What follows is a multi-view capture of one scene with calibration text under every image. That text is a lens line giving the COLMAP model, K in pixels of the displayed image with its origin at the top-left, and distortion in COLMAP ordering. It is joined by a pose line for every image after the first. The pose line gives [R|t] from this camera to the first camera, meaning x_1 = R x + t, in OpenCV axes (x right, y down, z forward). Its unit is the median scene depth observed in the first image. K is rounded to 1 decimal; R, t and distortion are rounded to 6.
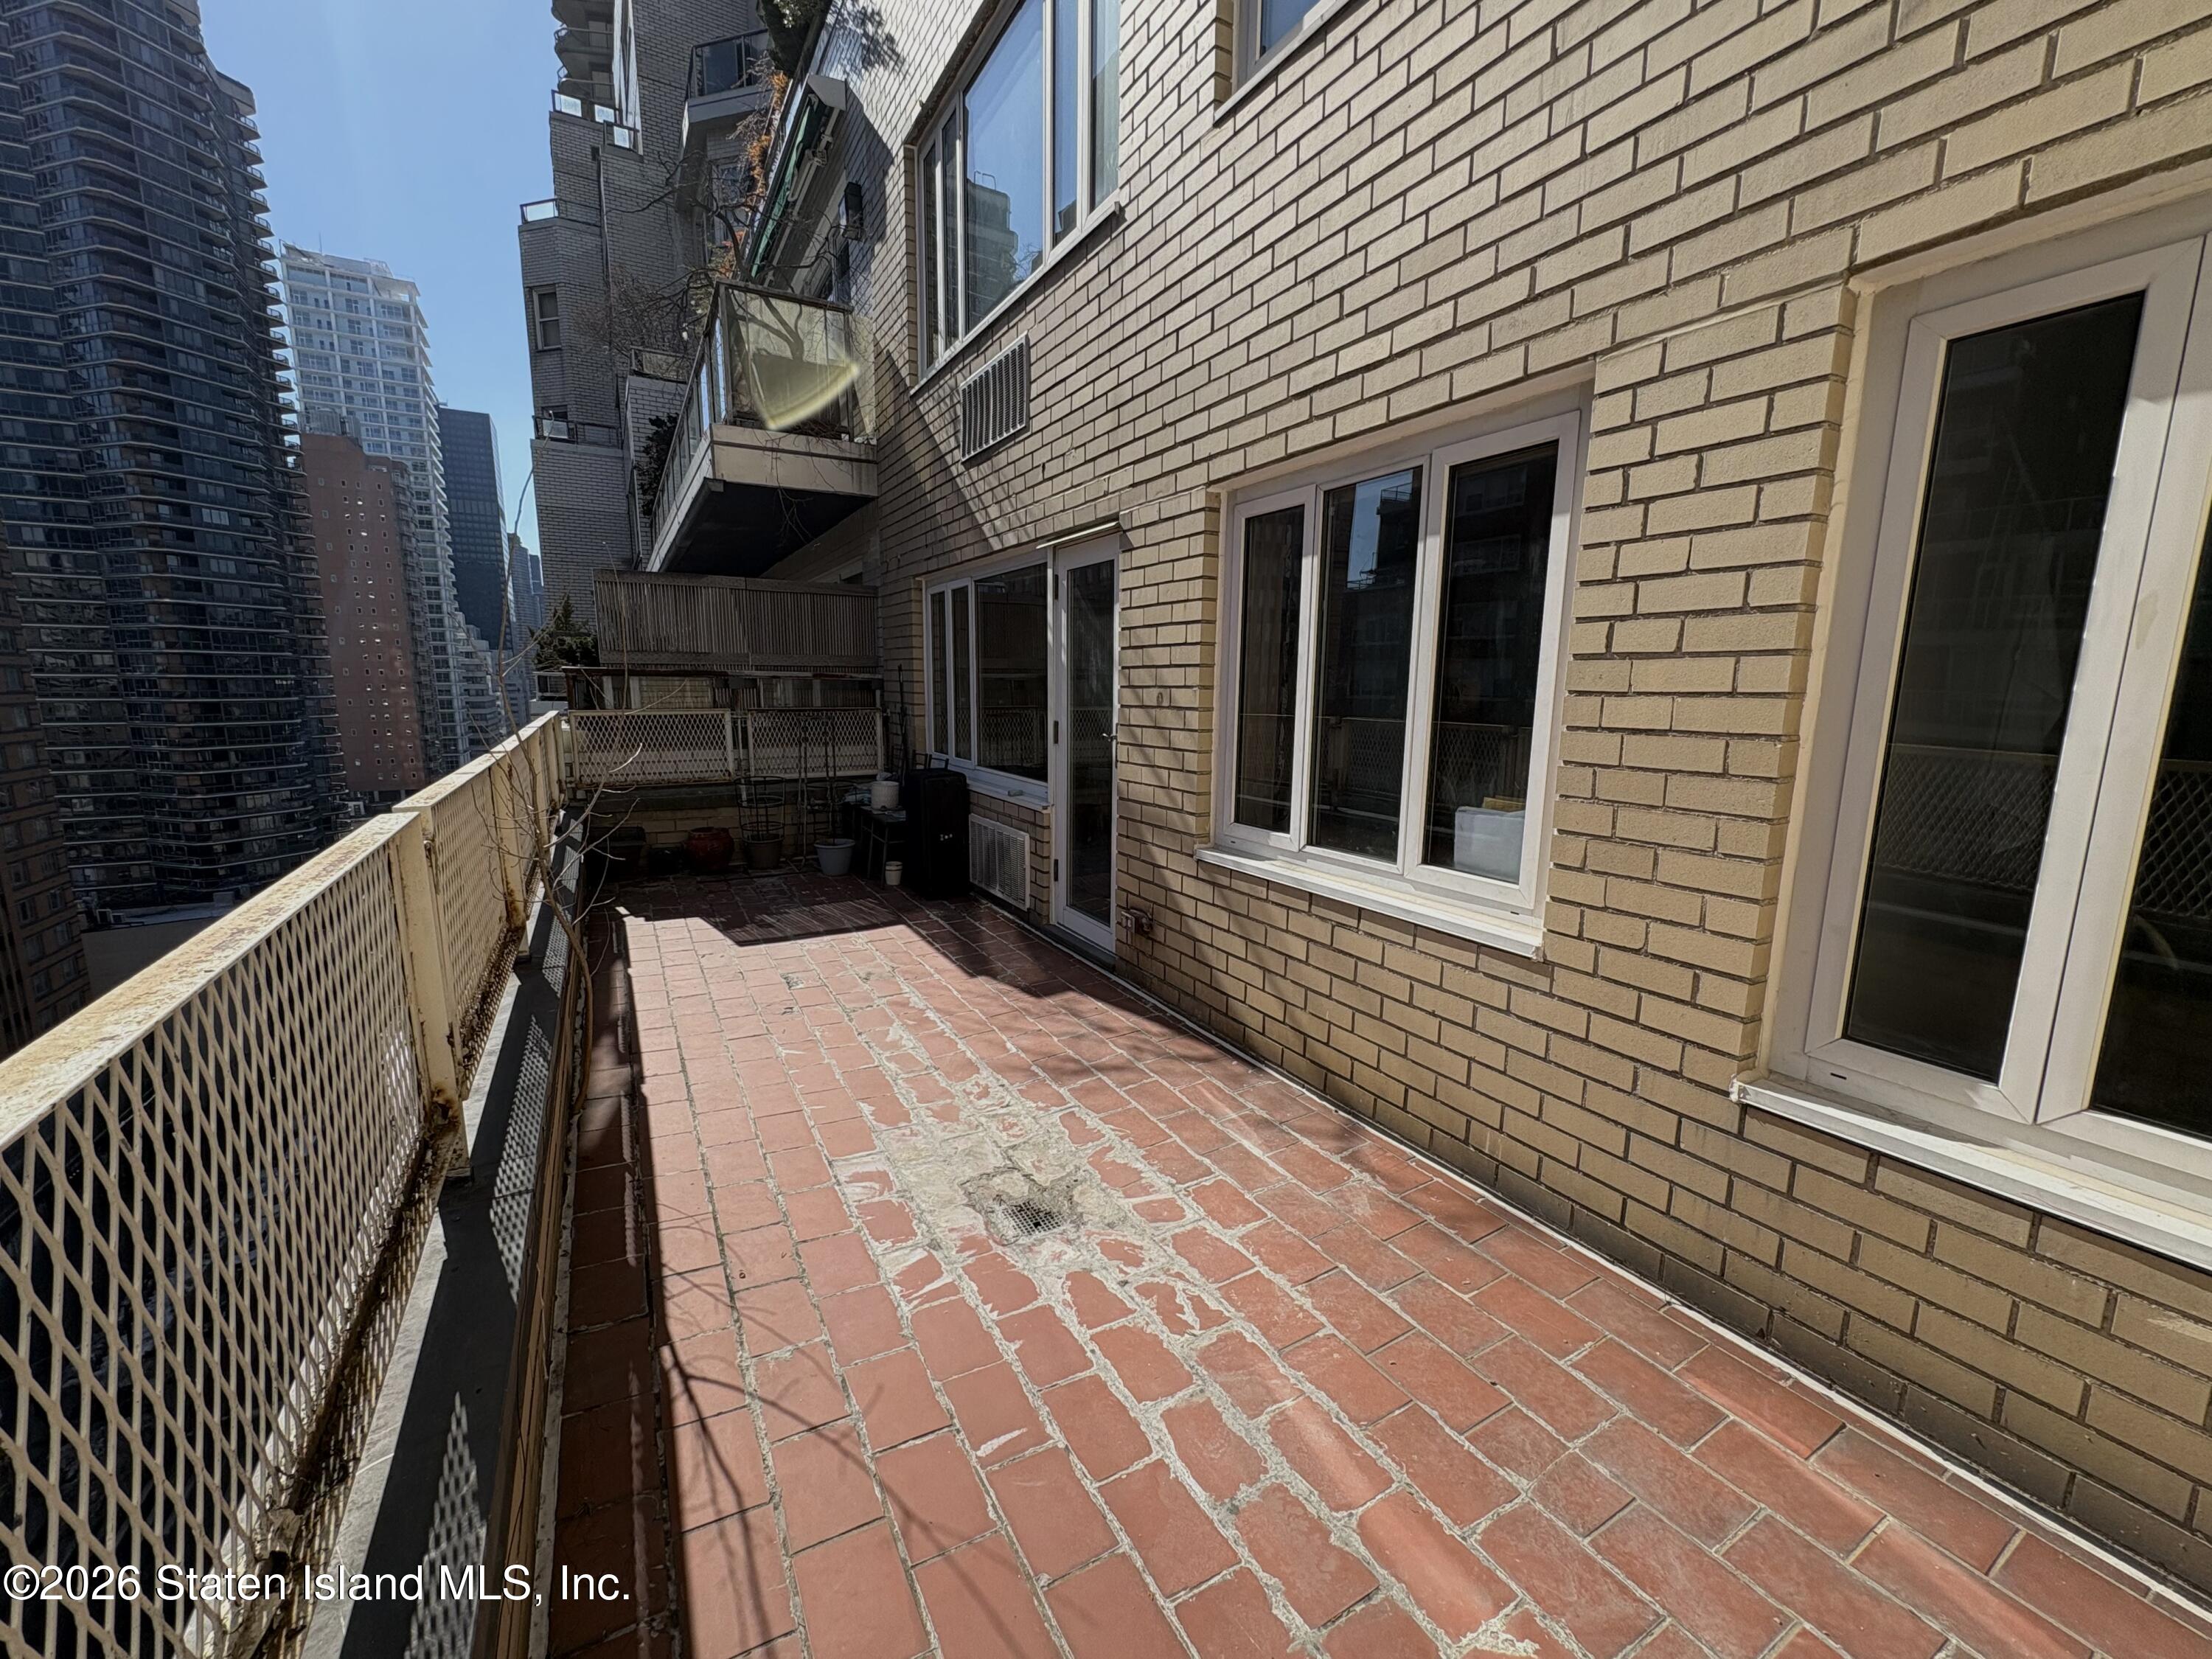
lens RADIAL K [[877.6, 0, 1106.0], [0, 877.6, 829.5], [0, 0, 1]] dist [0.000555, -0.000069]
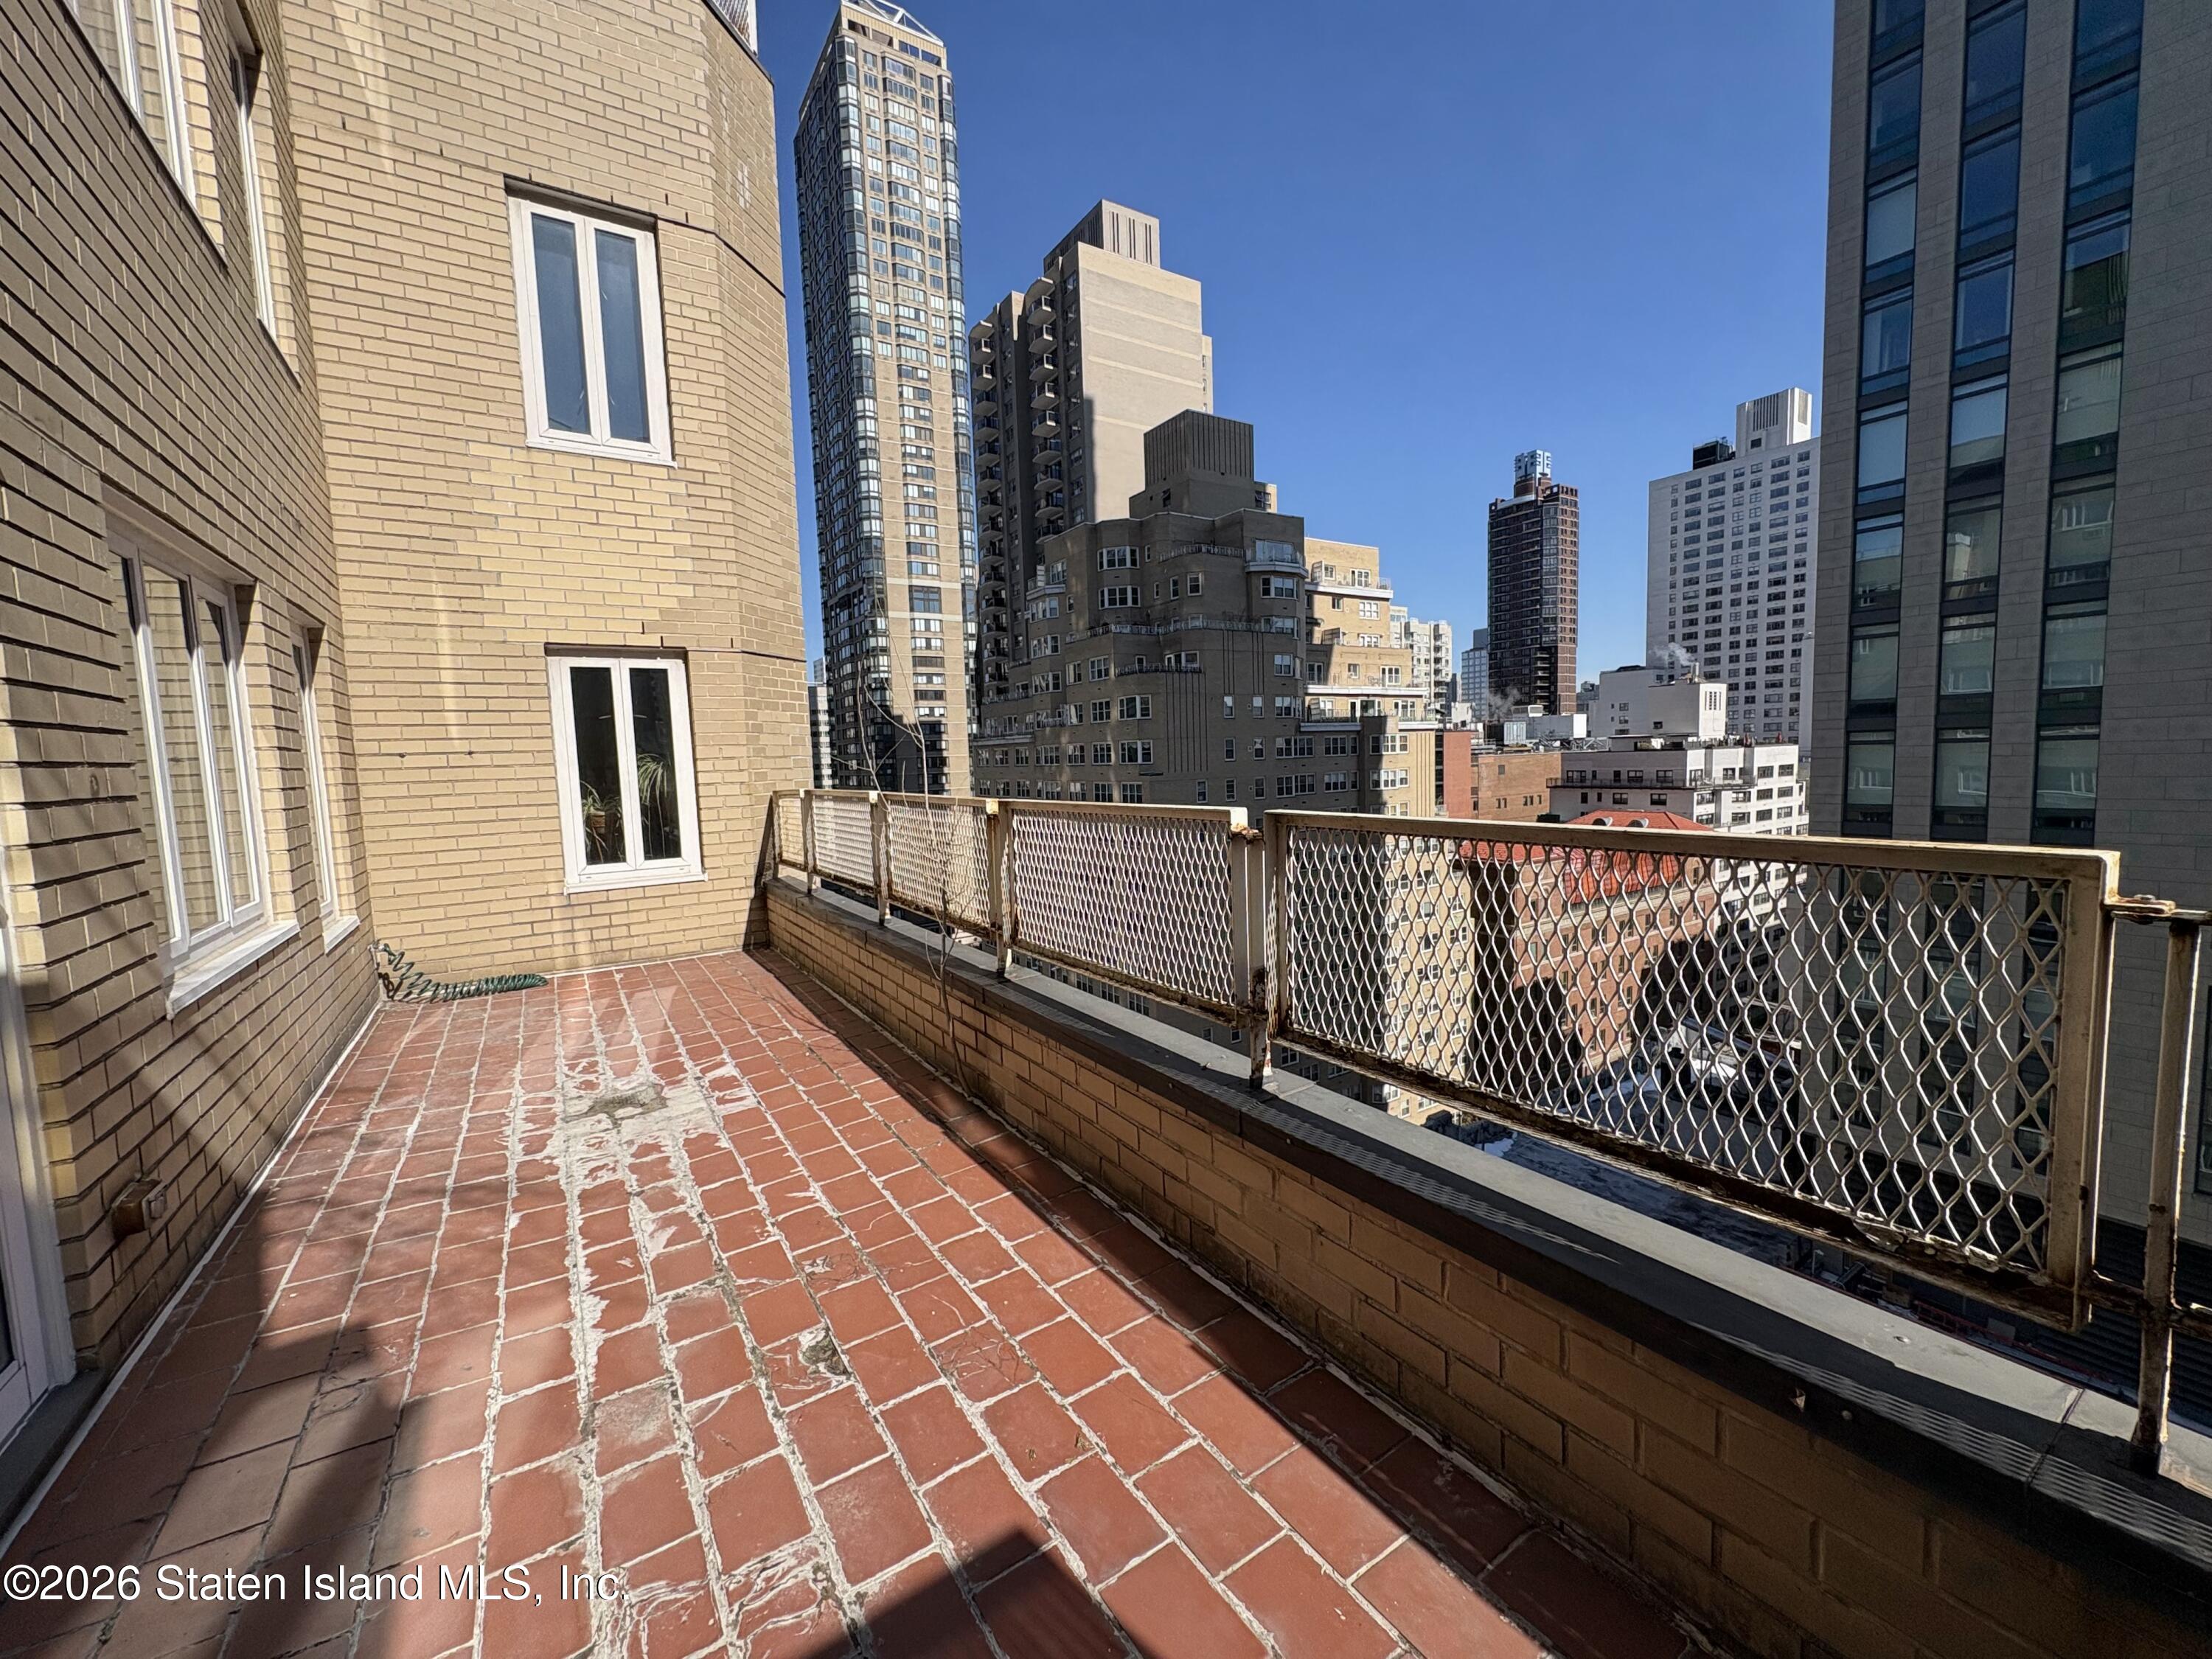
lens RADIAL K [[877.6, 0, 1106.0], [0, 877.6, 829.5], [0, 0, 1]] dist [0.000555, -0.000069]
pose [[-0.998165, 0.029197, -0.053047, -0.788877], [0.015108, 0.968447, 0.248762, -0.355929], [0.058636, 0.247504, -0.967111, 2.238281]]
